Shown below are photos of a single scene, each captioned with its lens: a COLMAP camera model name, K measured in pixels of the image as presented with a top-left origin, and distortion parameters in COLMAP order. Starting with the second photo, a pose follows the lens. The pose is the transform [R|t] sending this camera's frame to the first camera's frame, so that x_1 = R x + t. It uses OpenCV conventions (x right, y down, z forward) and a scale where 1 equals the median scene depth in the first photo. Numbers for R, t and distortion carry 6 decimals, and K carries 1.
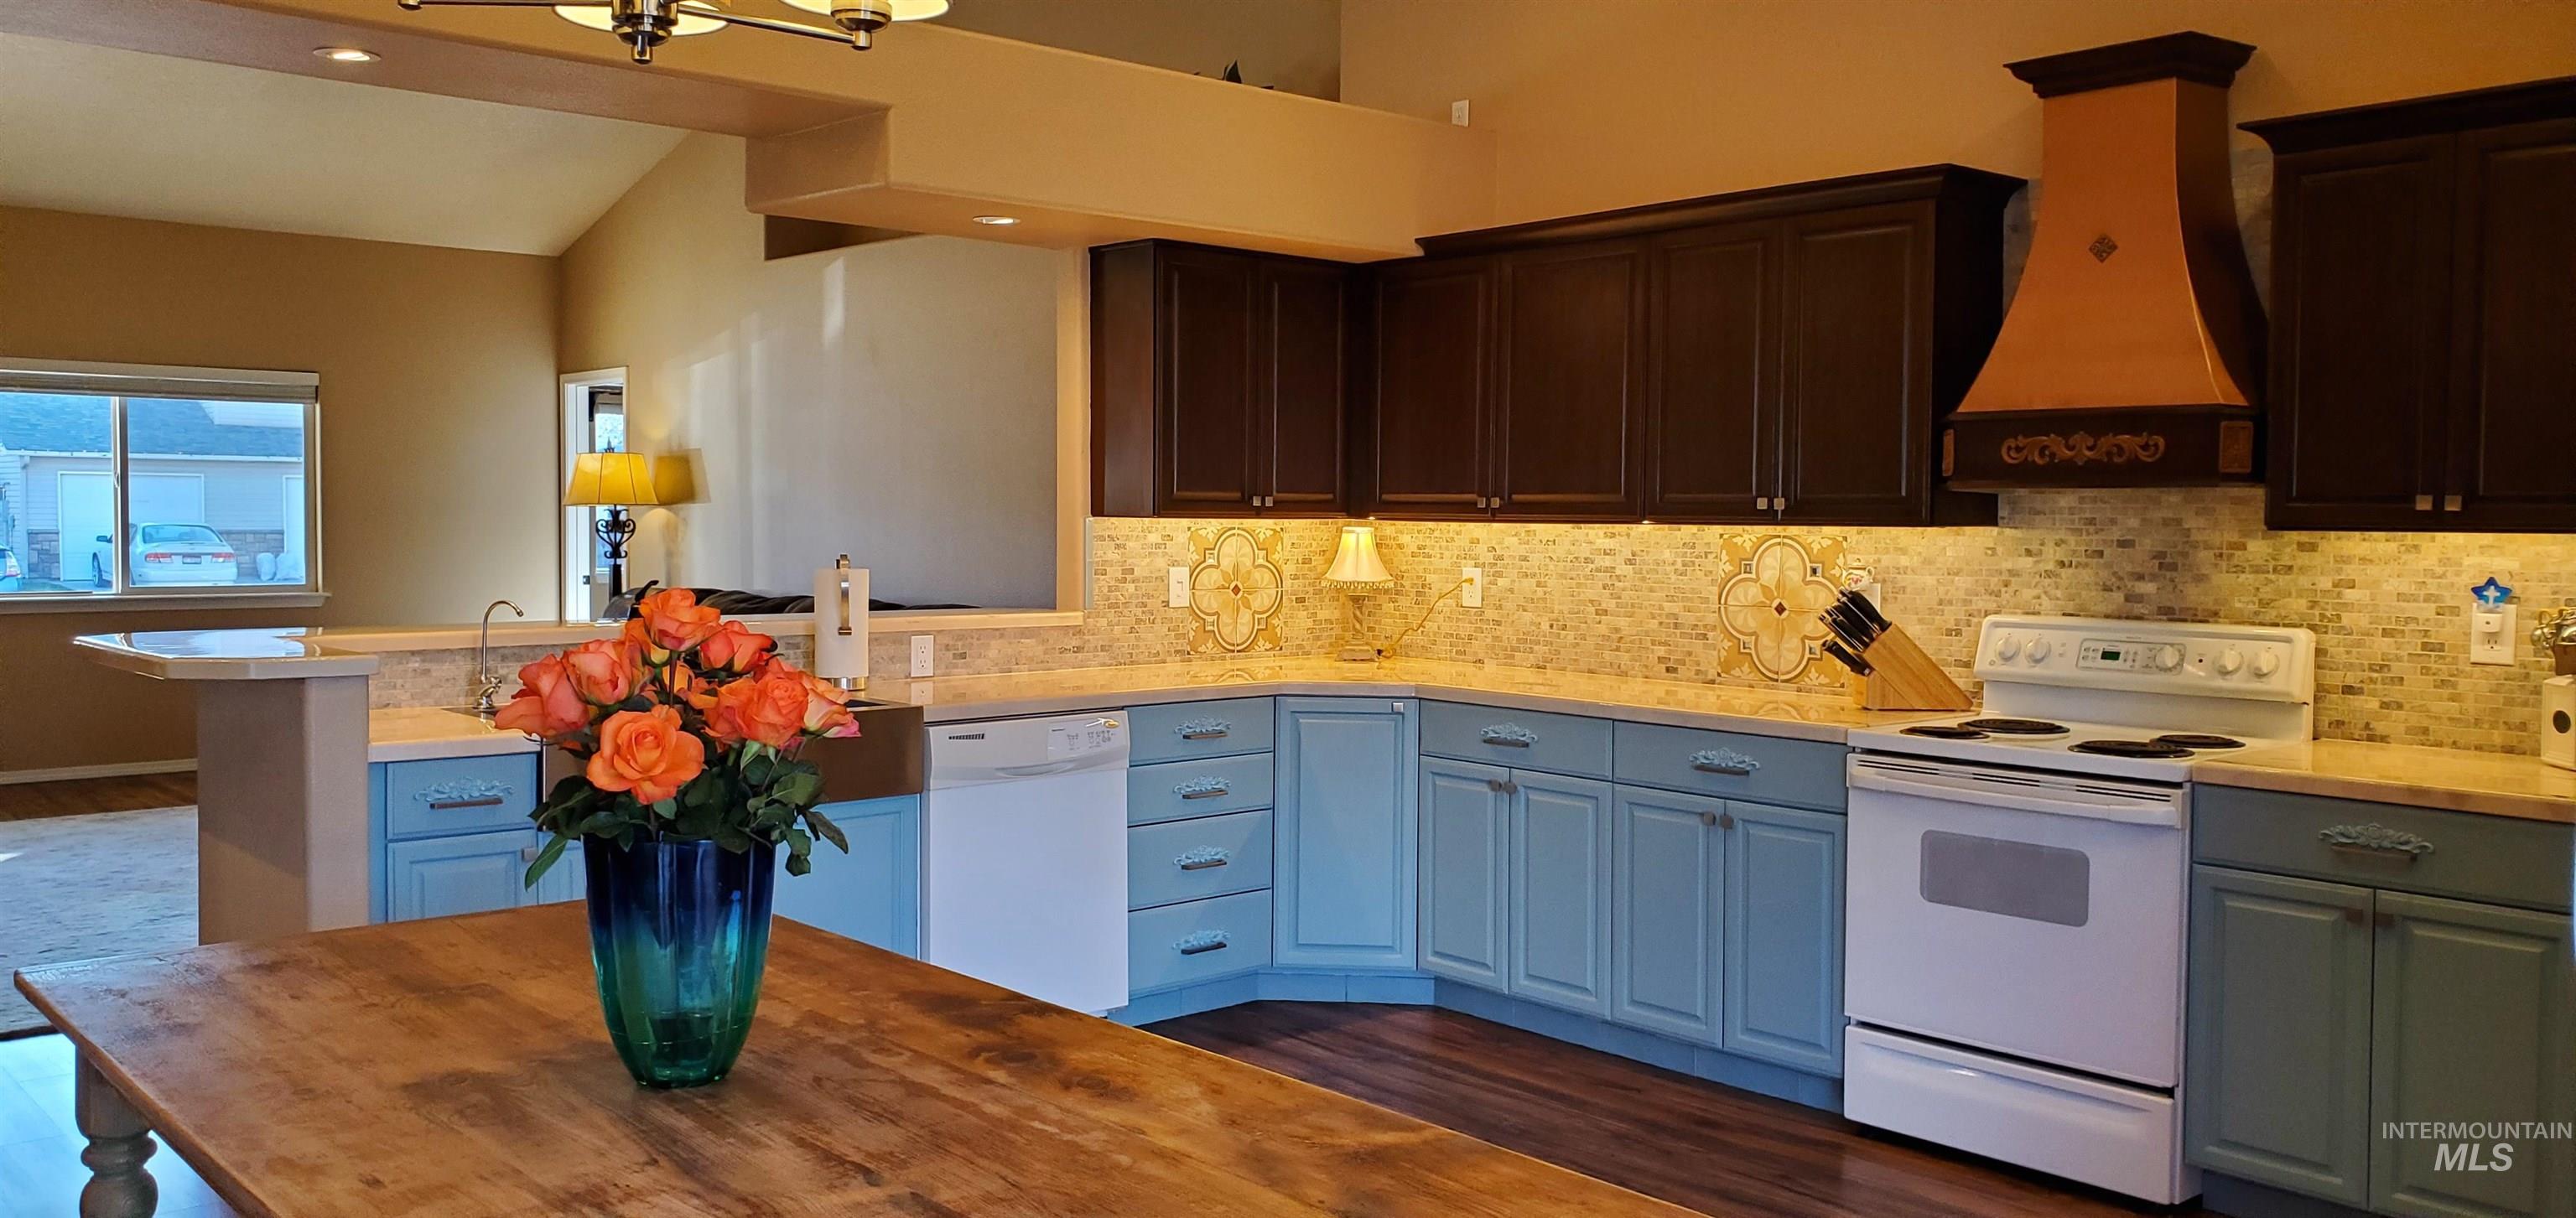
lens RADIAL K [[1949.6, 0, 1301.8], [0, 1949.6, 539.9], [0, 0, 1]] dist [0.008098, -0.004175]
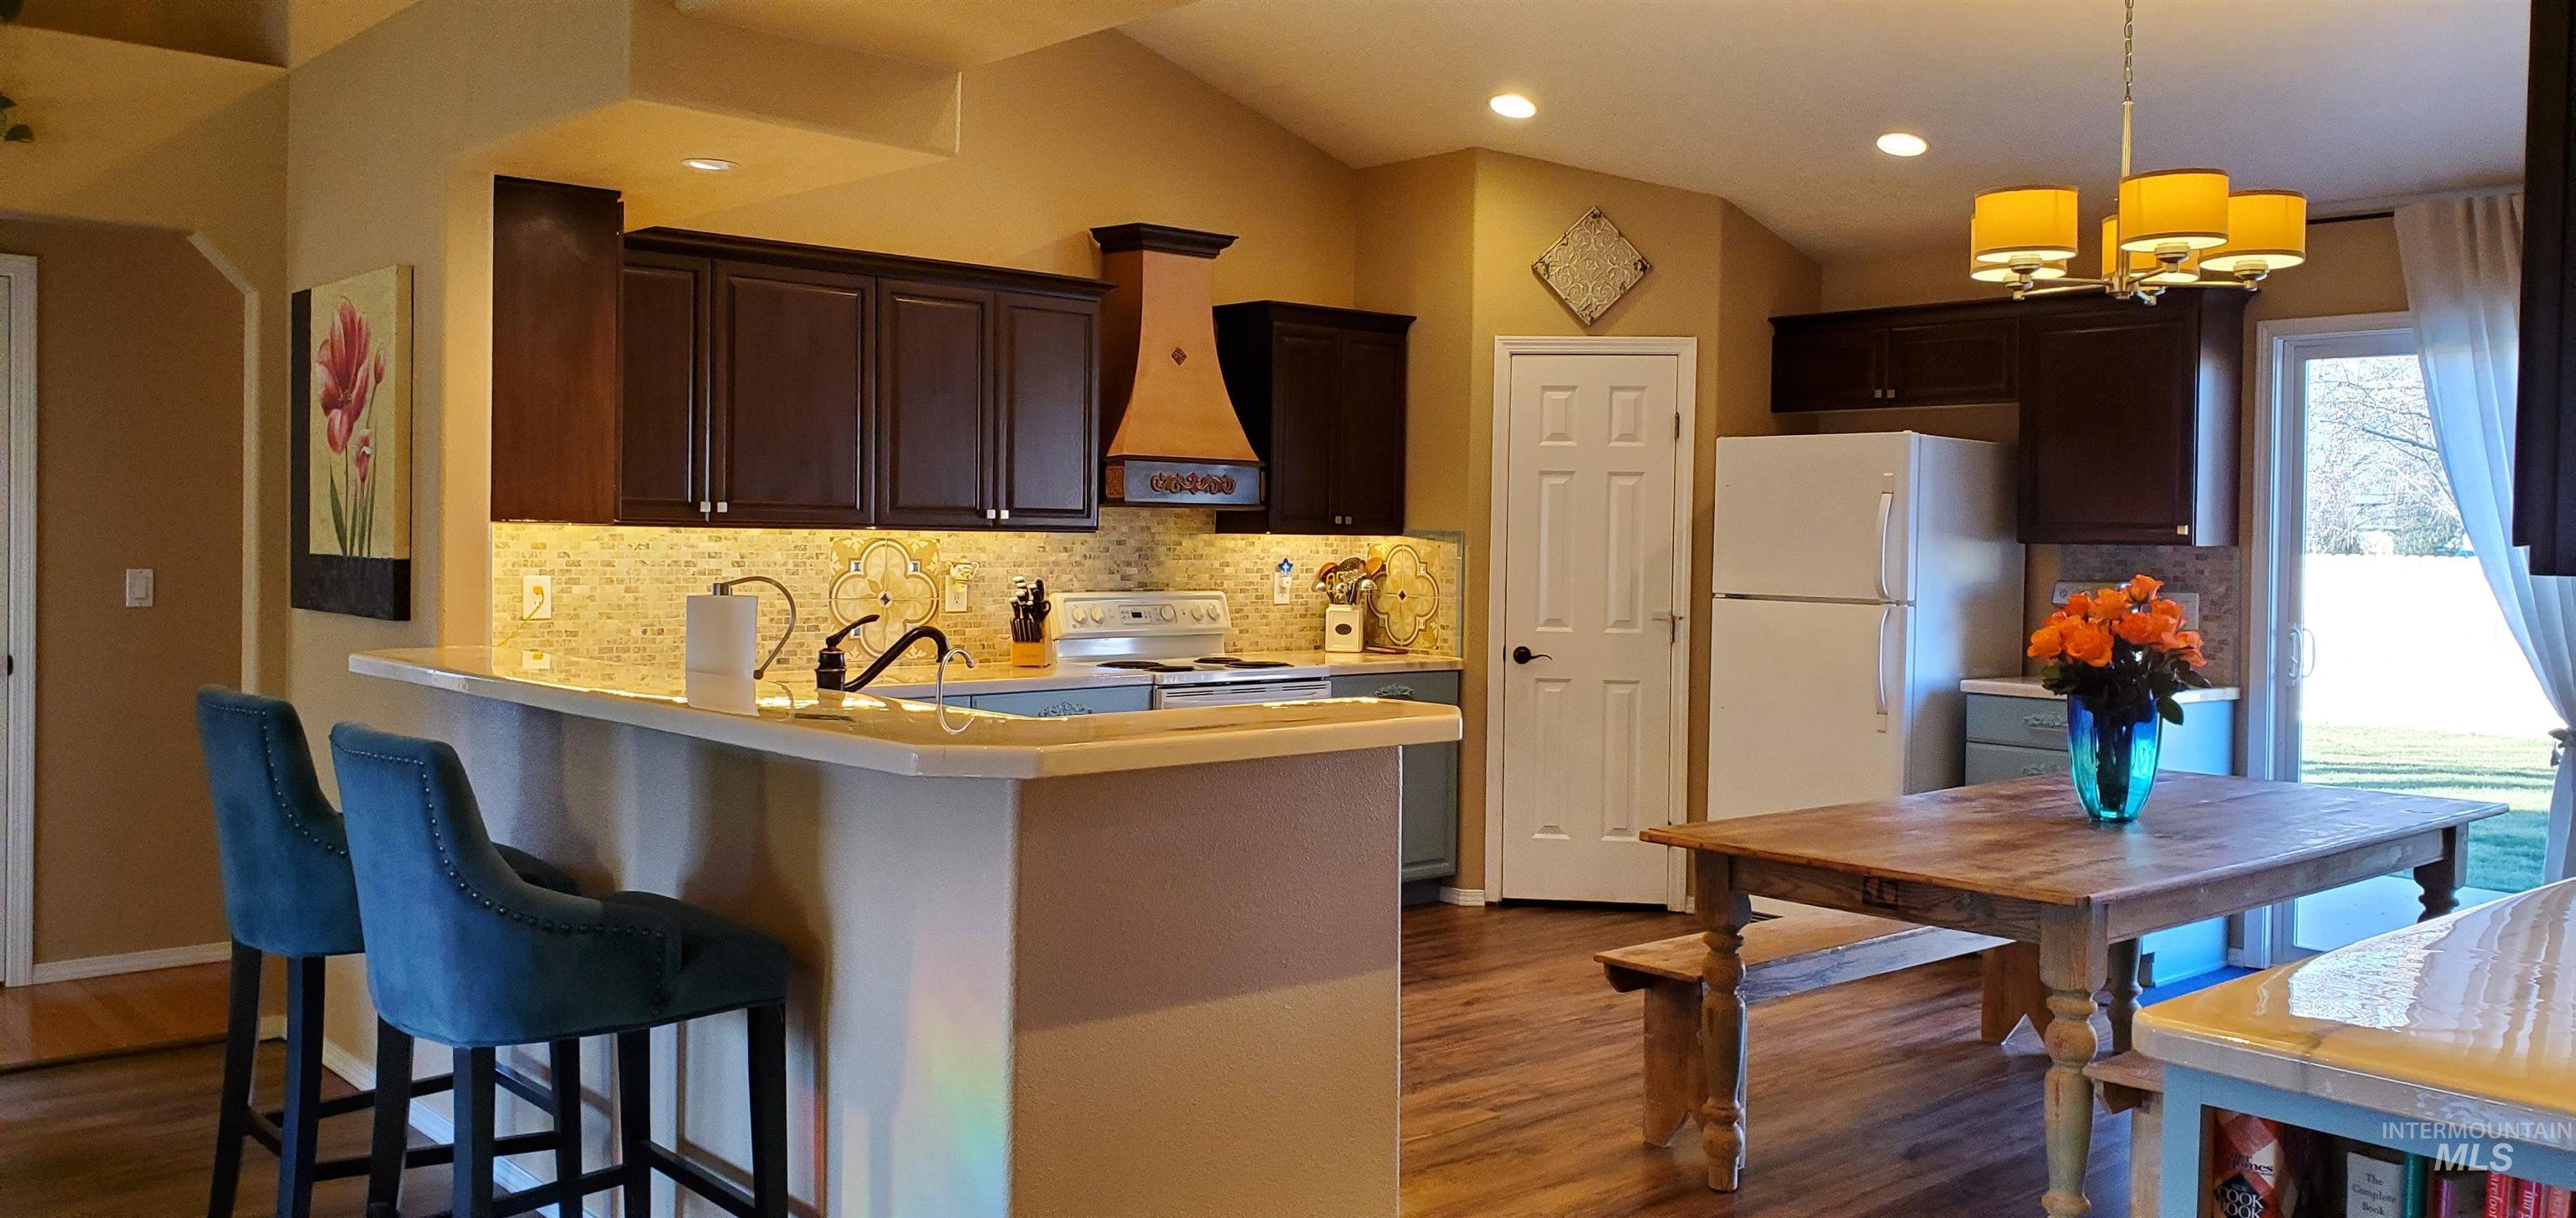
lens RADIAL K [[1949.6, 0, 1301.8], [0, 1949.6, 539.9], [0, 0, 1]] dist [0.008098, -0.004175]
pose [[-0.025107, -0.012793, 0.999603, -0.973976], [-0.002645, 0.999915, 0.012731, -0.017481], [-0.999681, -0.002325, -0.025138, 0.781893]]
